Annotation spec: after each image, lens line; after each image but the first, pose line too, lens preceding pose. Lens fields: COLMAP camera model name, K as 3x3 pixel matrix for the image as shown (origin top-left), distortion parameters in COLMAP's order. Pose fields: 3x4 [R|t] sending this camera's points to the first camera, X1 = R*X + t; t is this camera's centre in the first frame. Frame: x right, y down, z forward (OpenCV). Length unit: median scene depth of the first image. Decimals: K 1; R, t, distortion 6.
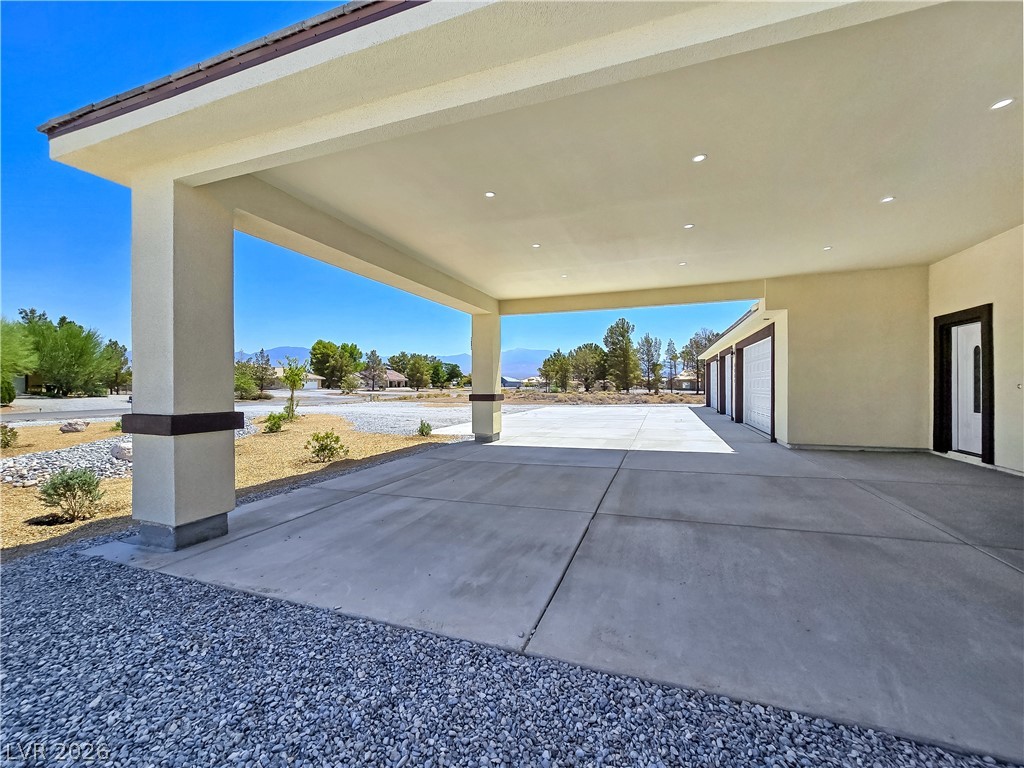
lens RADIAL K [[430.6, 0, 500.9], [0, 430.6, 377.1], [0, 0, 1]] dist [-0.000614, -0.000751]
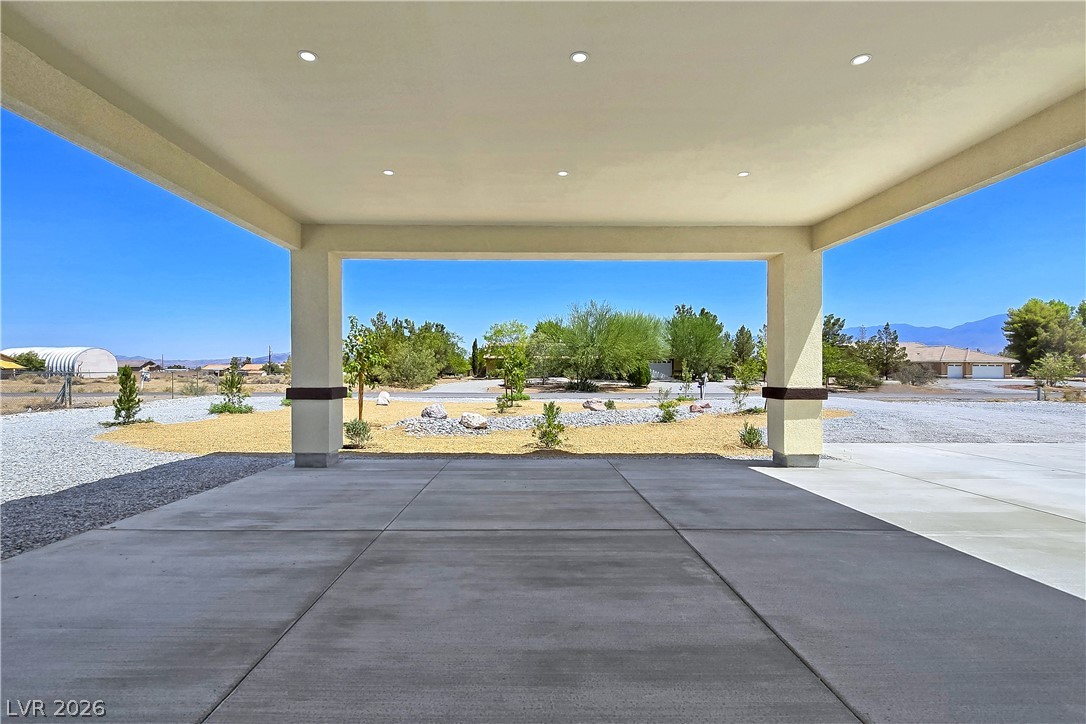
lens RADIAL K [[551.9, 0, 543.1], [0, 551.9, 367.9], [0, 0, 1]] dist [-0.004341, -0.000635]
pose [[0.348737, -0.000030, -0.937221, 0.561916], [0.012554, 0.999910, 0.004639, 0.001425], [0.937136, -0.013384, 0.348706, 0.395096]]
